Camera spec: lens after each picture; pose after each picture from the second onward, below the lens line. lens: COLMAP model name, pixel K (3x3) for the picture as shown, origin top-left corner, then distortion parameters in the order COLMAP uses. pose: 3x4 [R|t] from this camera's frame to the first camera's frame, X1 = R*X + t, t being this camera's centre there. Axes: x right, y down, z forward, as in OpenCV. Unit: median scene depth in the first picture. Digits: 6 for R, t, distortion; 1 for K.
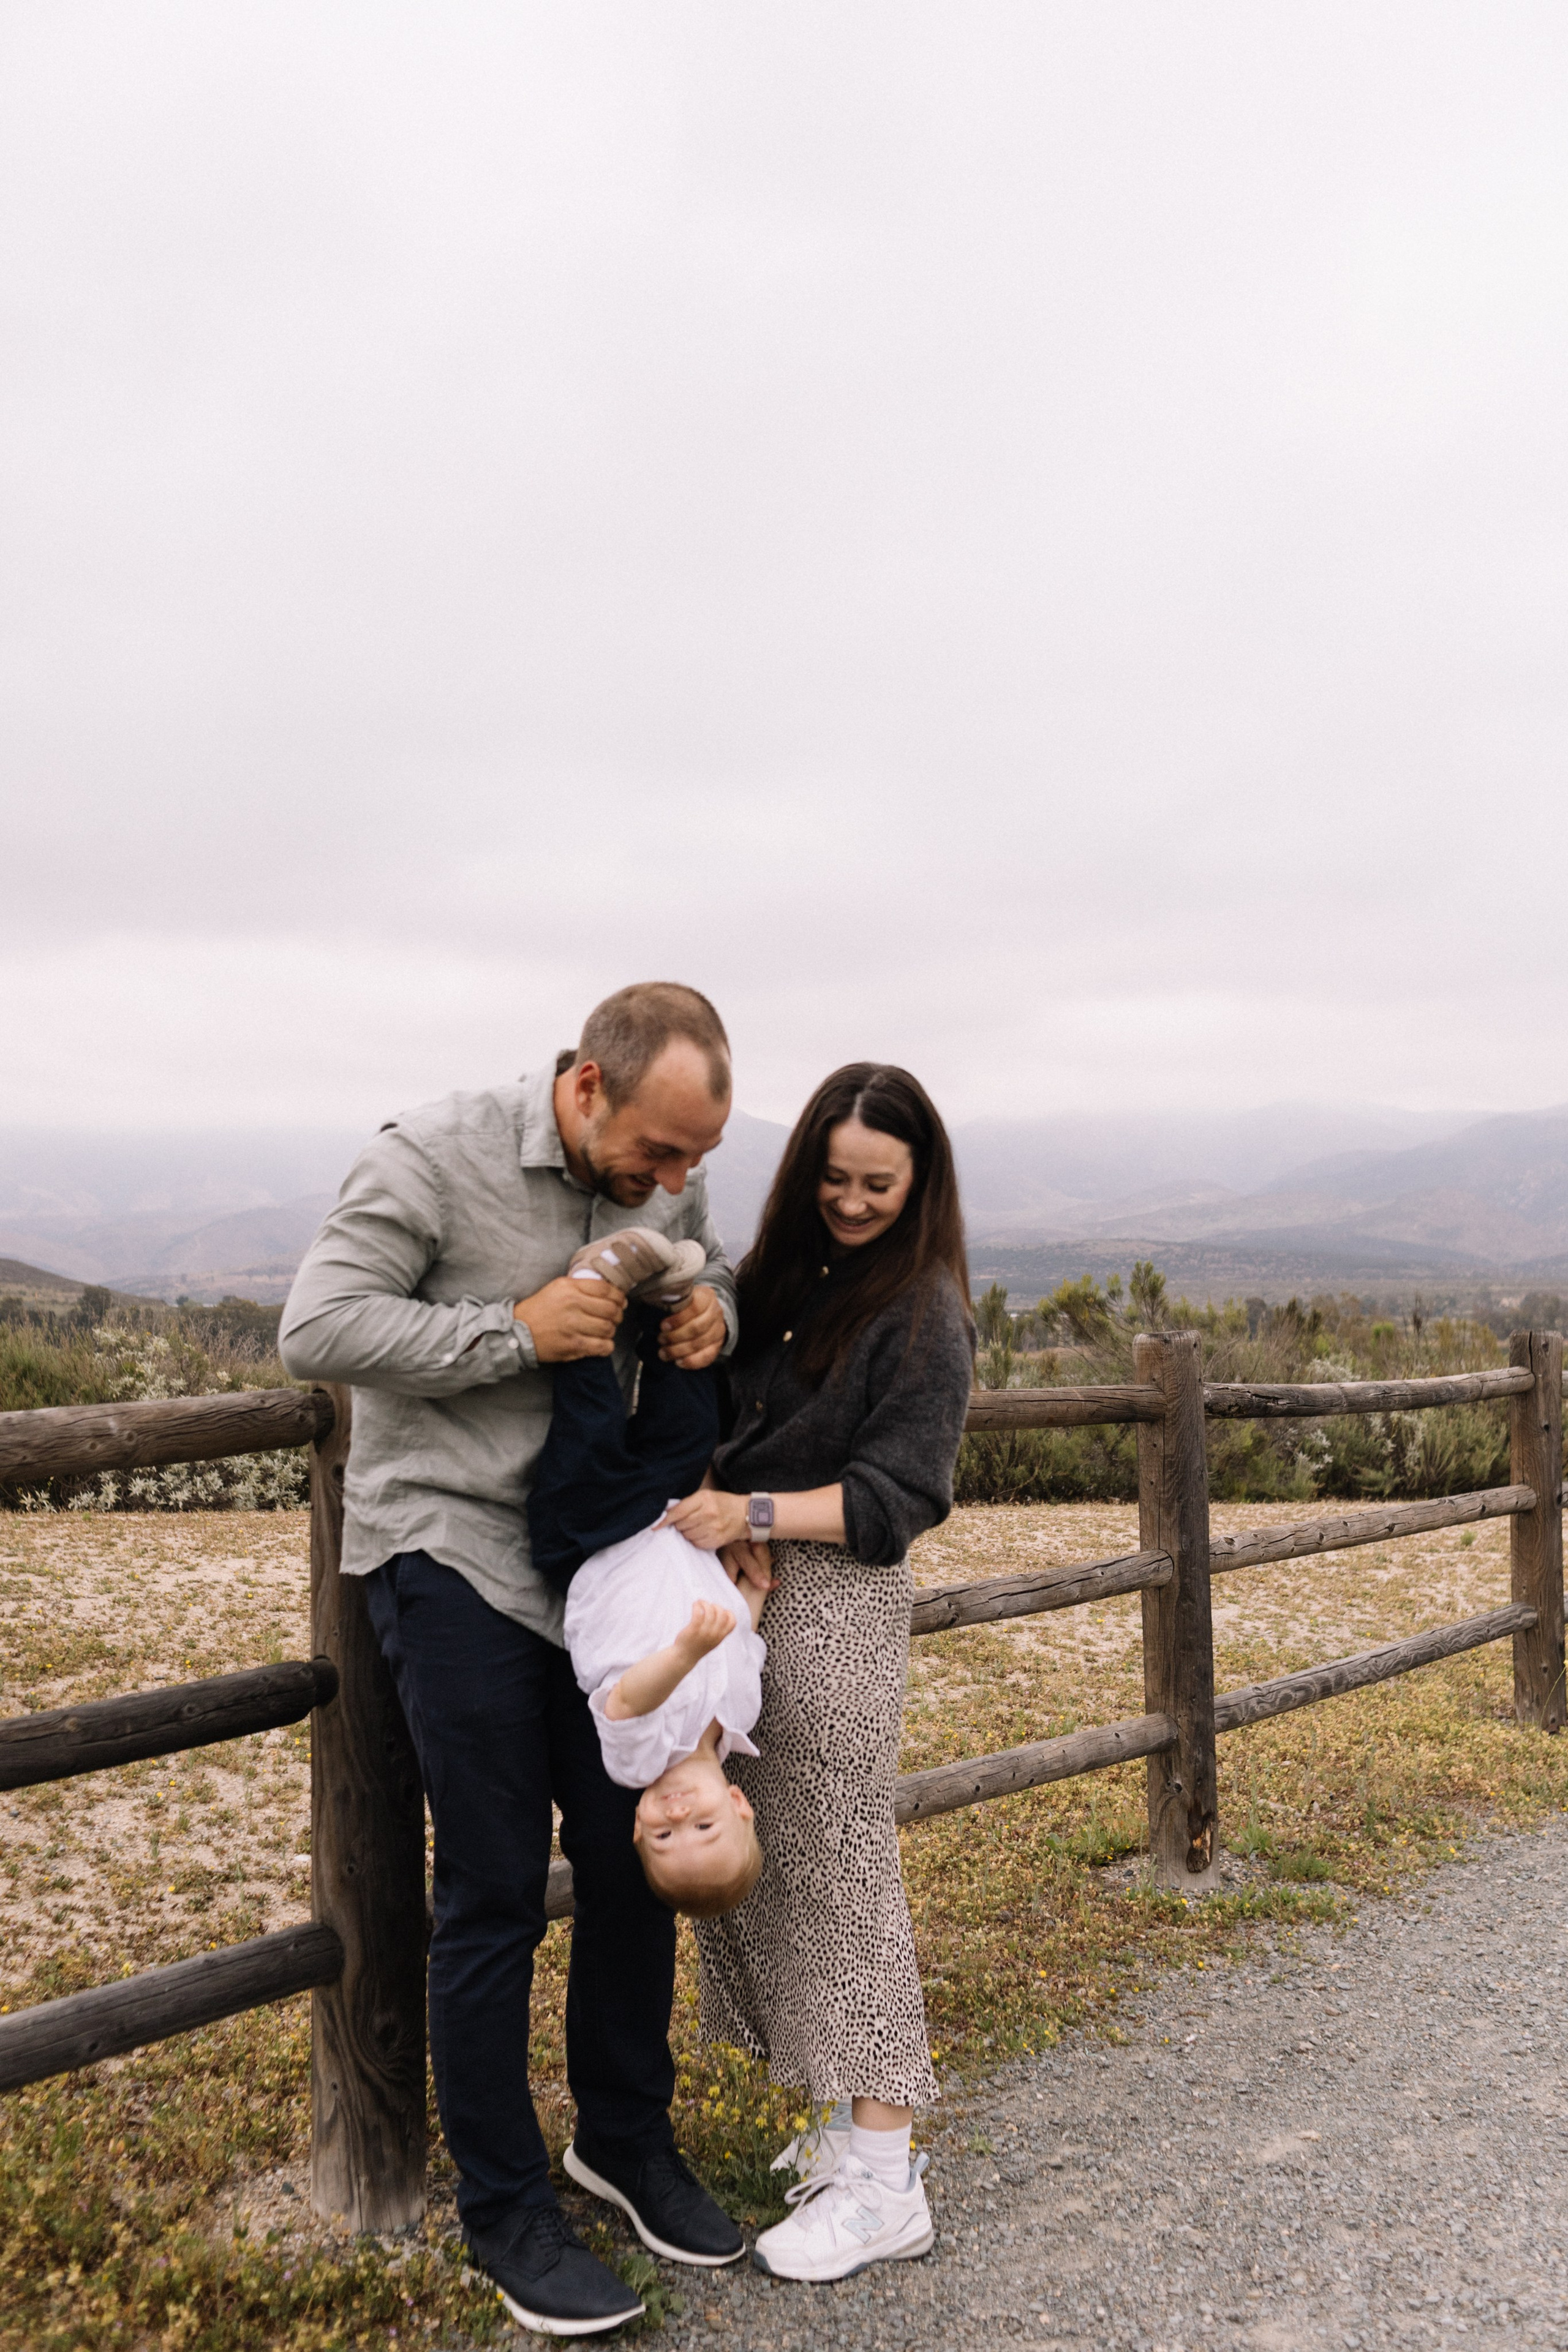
lens RADIAL K [[2269.1, 0, 778.1], [0, 2269.1, 1174.5], [0, 0, 1]] dist [-0.003543, -0.004309]
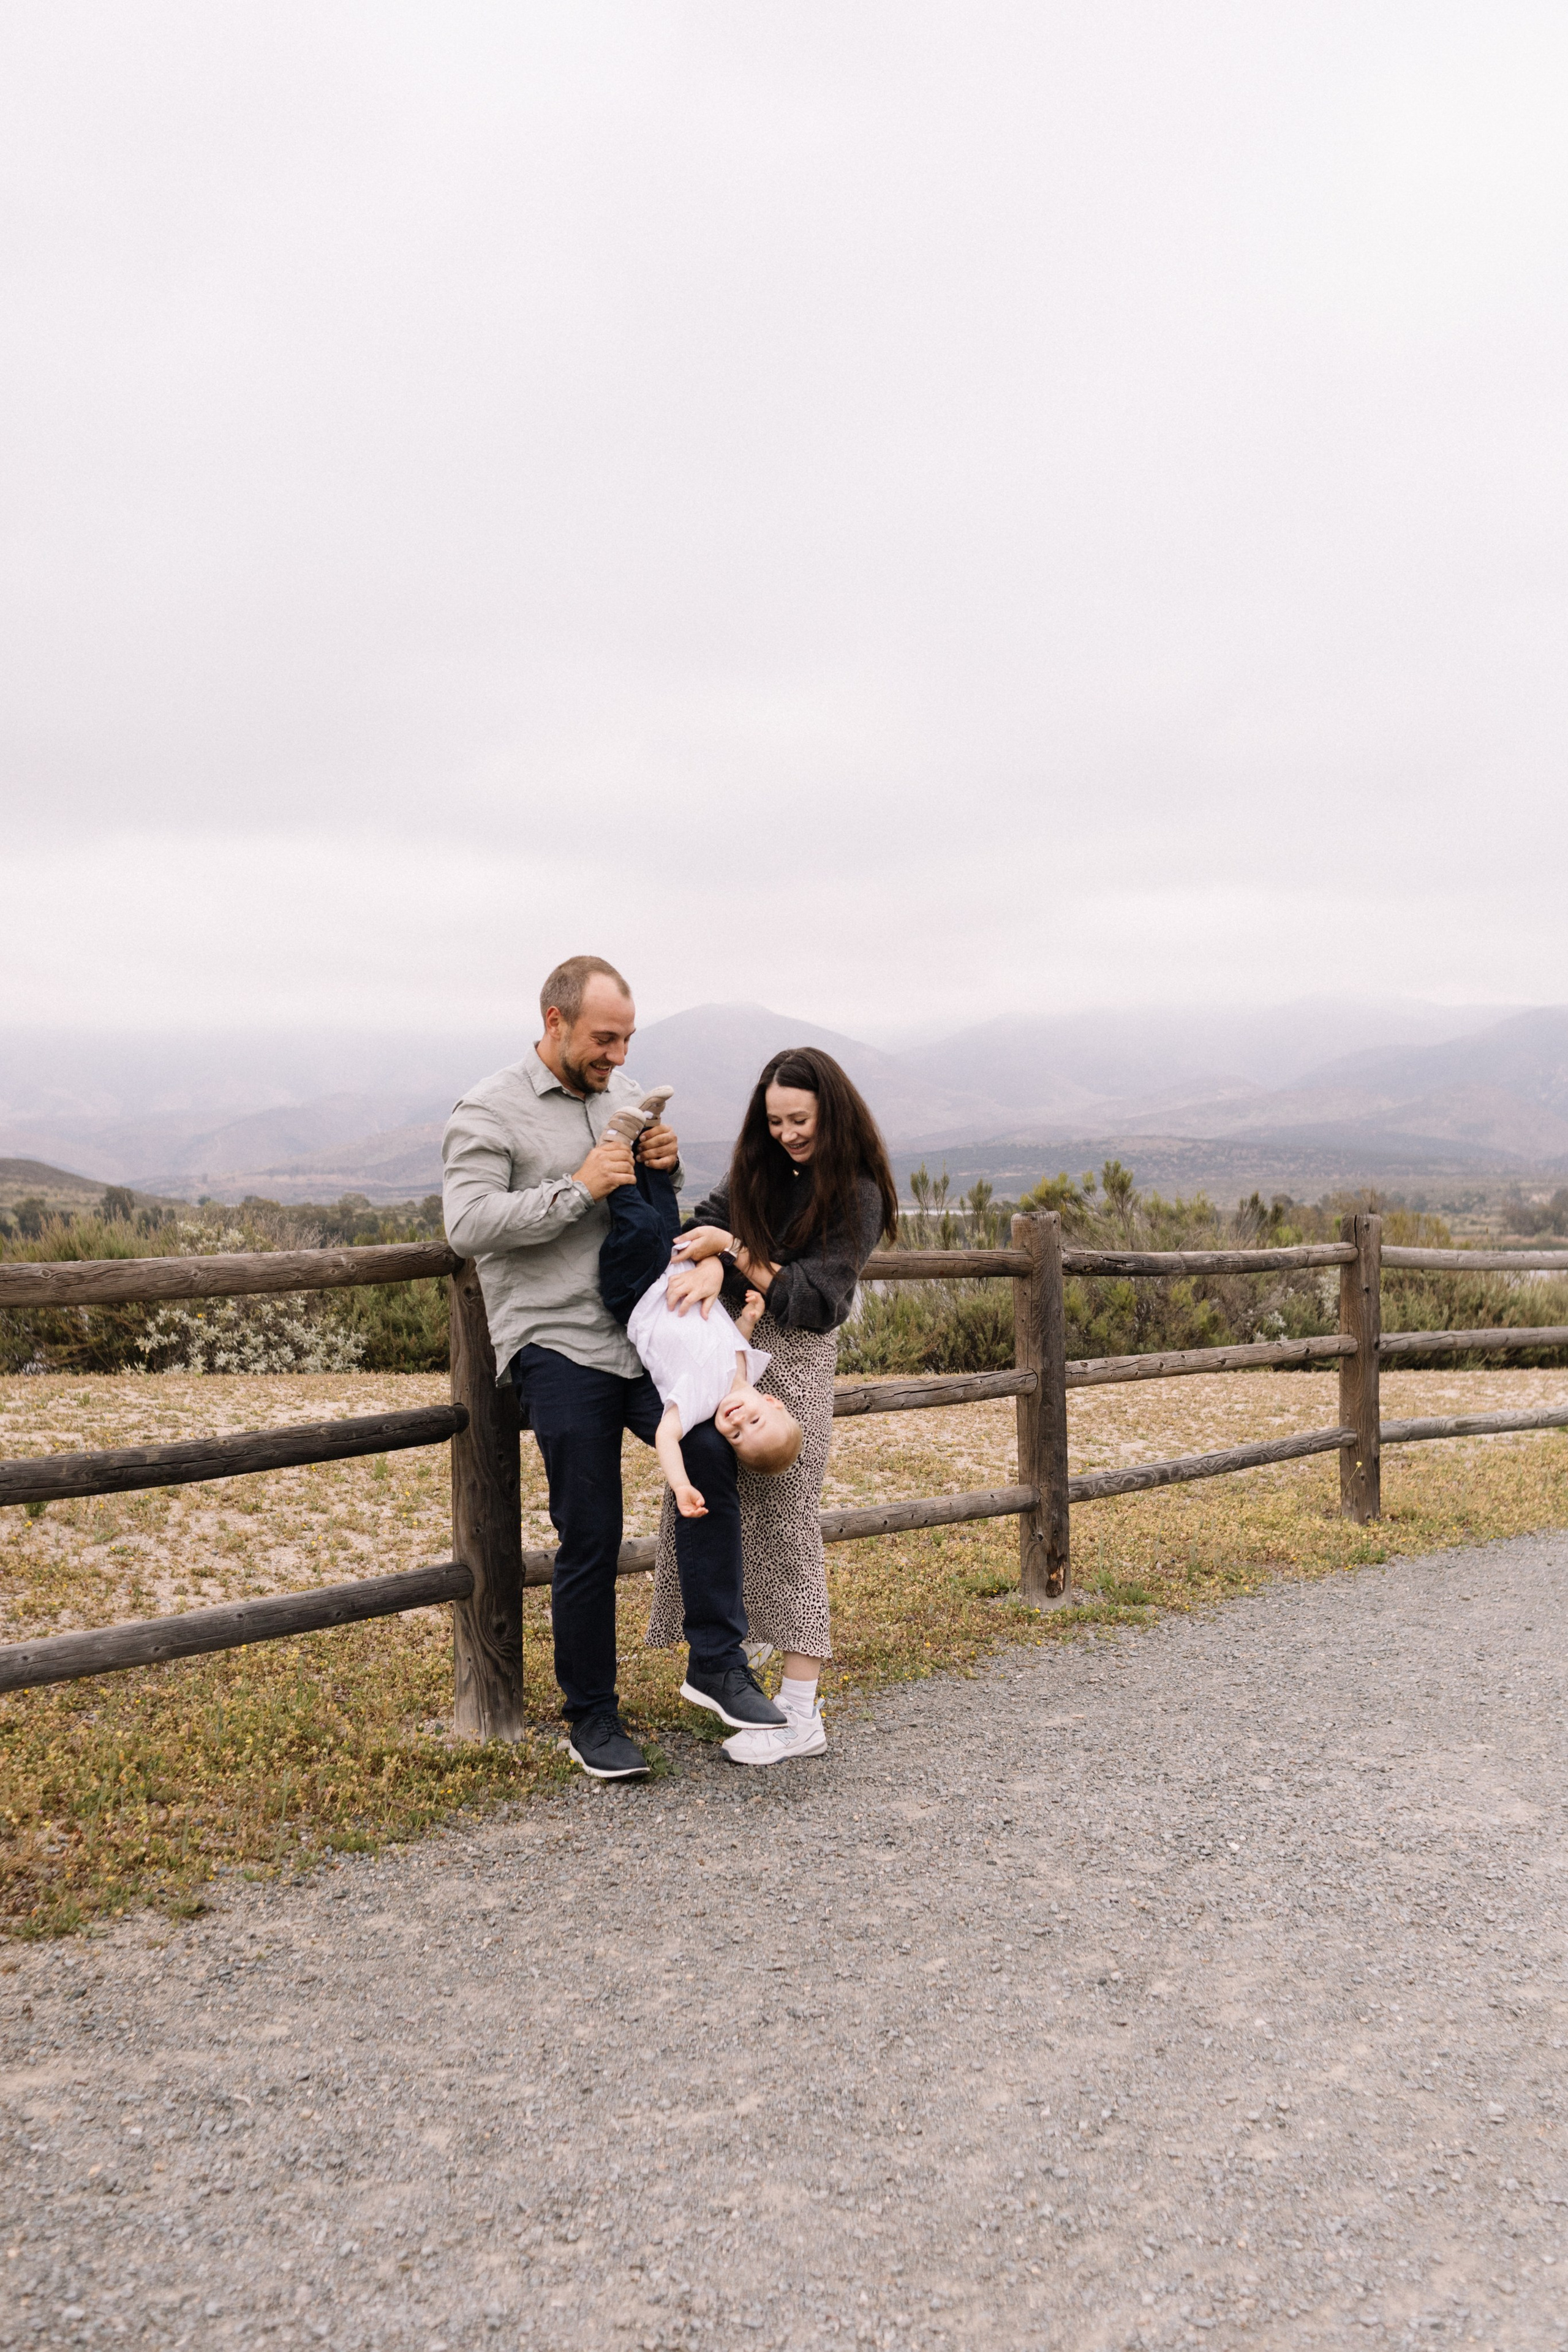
lens RADIAL K [[2288.6, 0, 784.0], [0, 2288.6, 1176.0], [0, 0, 1]] dist [0.006594, -0.005749]
pose [[0.999965, -0.003195, -0.007759, 0.030299], [0.003544, 0.998962, 0.045424, -0.016964], [0.007606, -0.045450, 0.998938, -0.403236]]
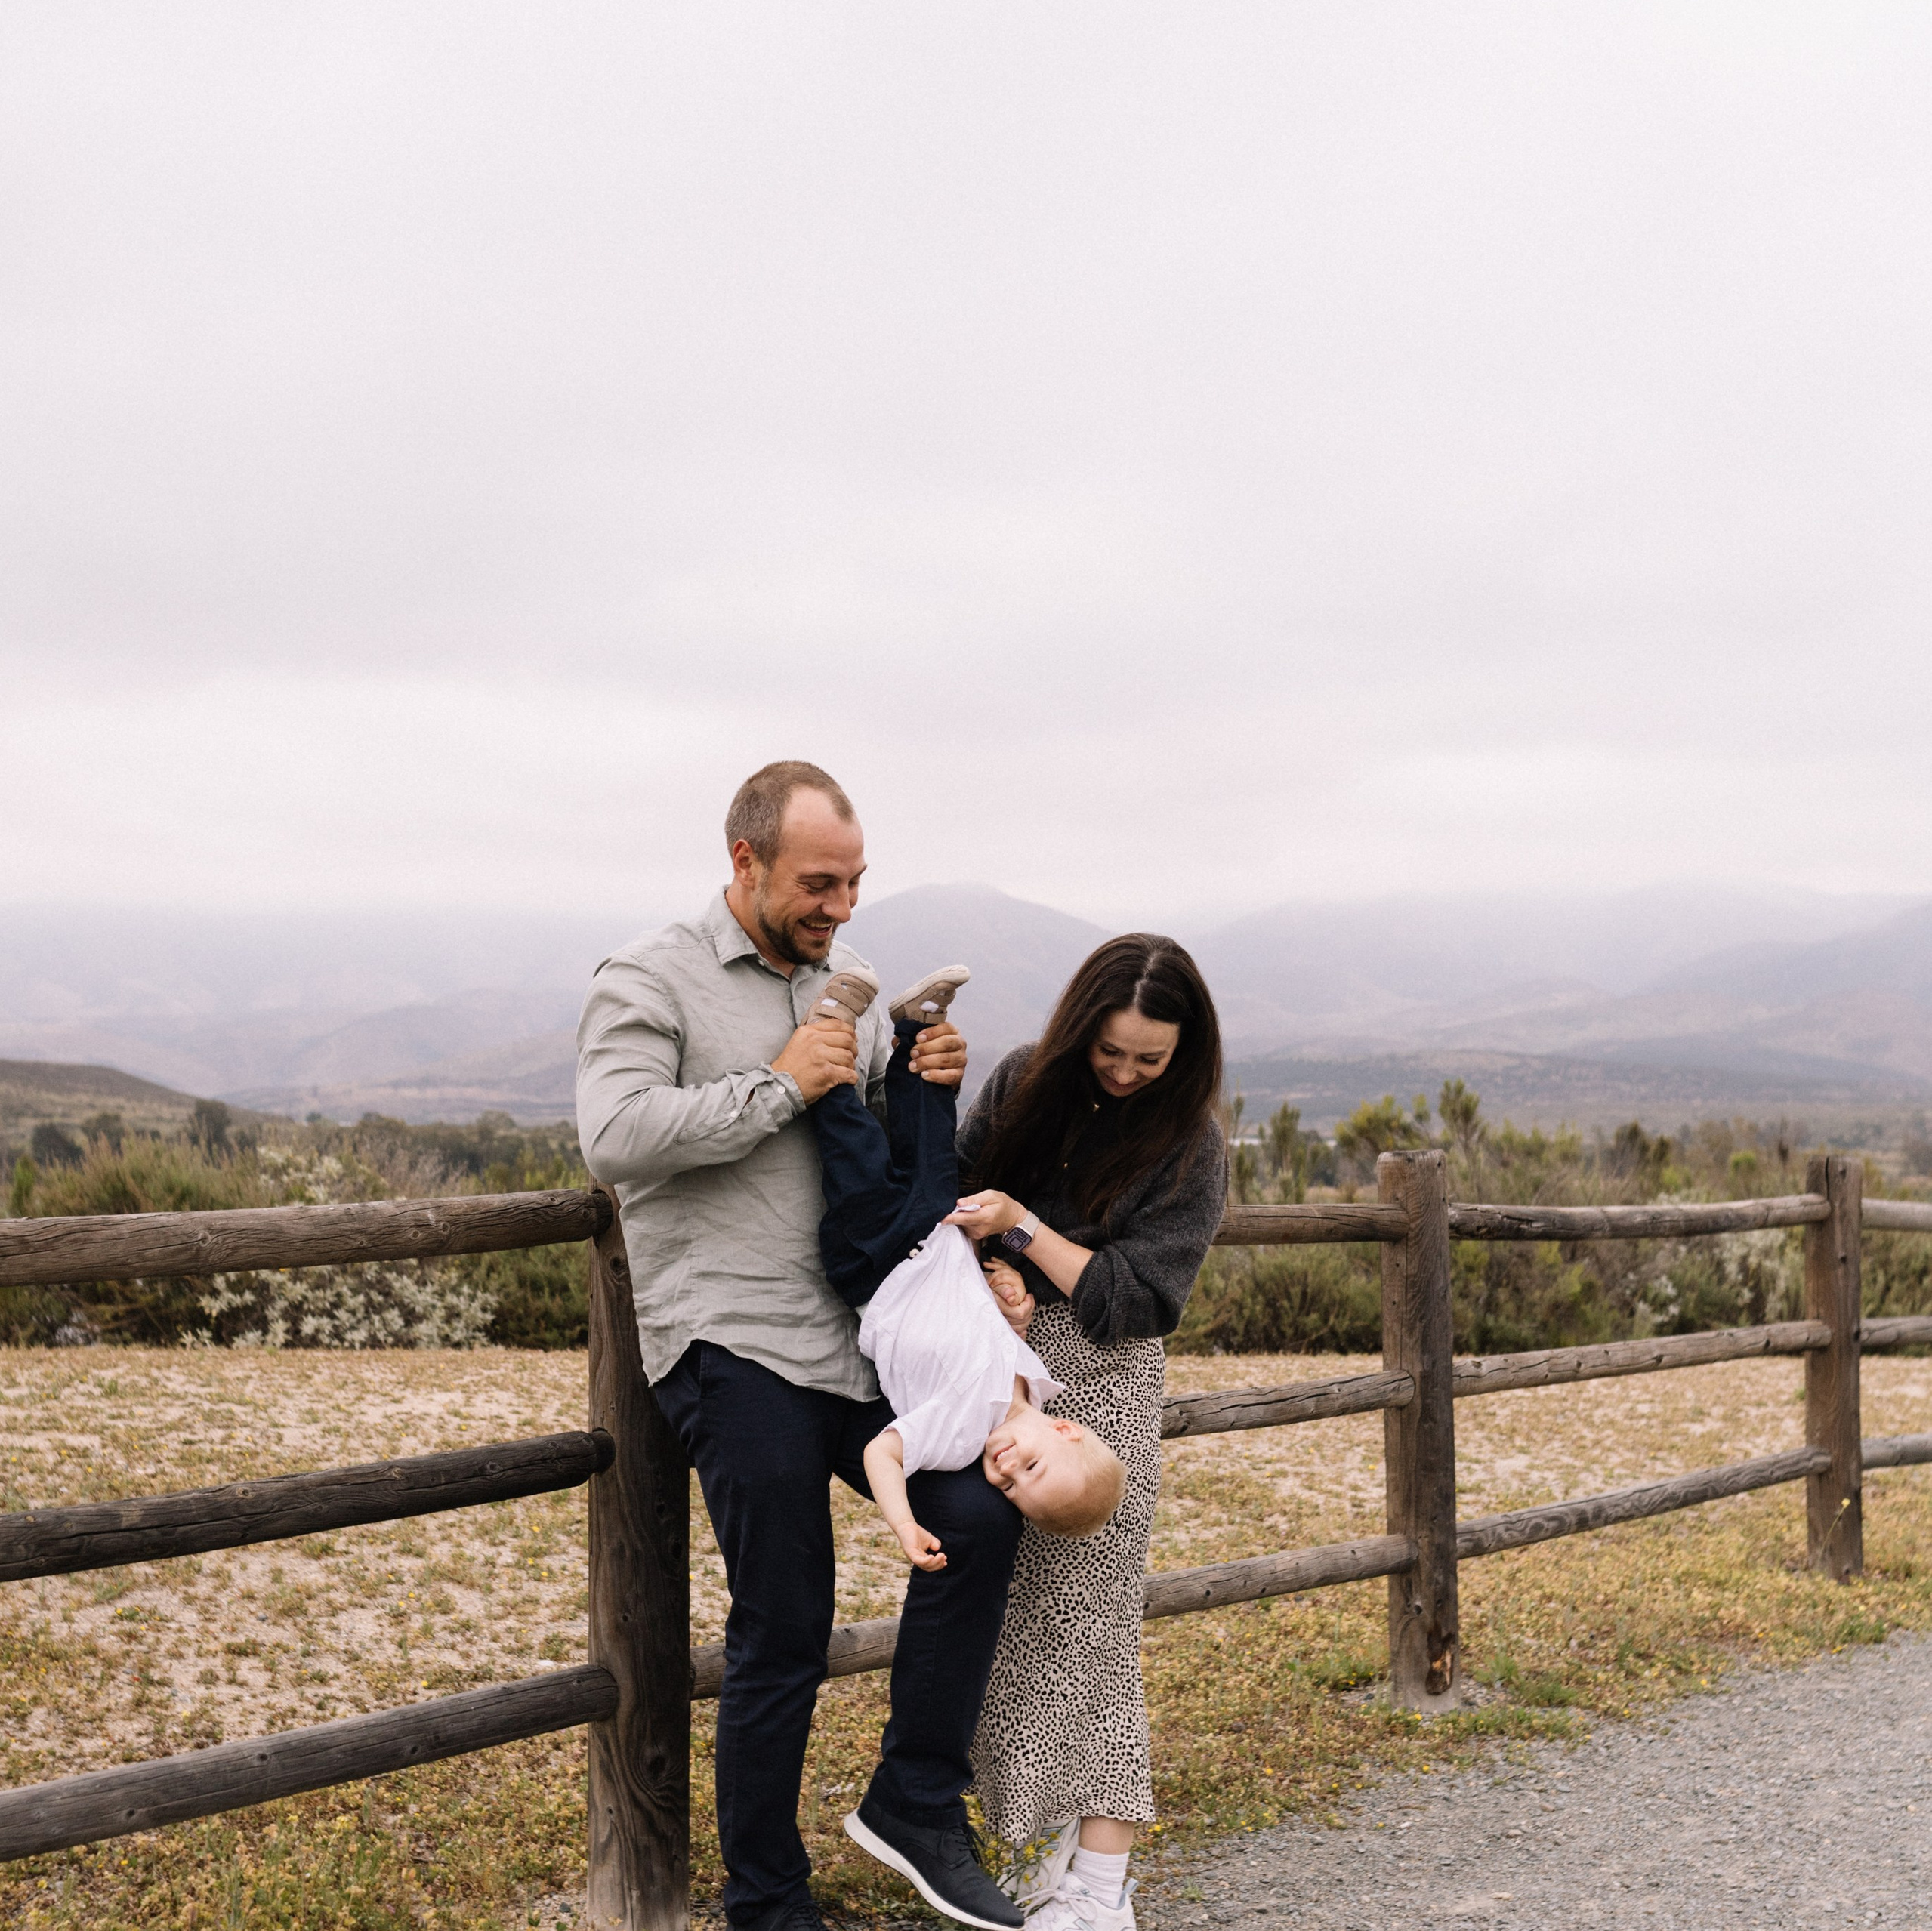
lens RADIAL K [[2790.4, 0, 966.0], [0, 2790.4, 965.5], [0, 0, 1]] dist [0.007430, -0.025479]
pose [[0.999616, 0.005243, -0.027220, 0.009986], [-0.005264, 0.999986, -0.000710, -0.010294], [0.027216, 0.000853, 0.999629, -0.231529]]
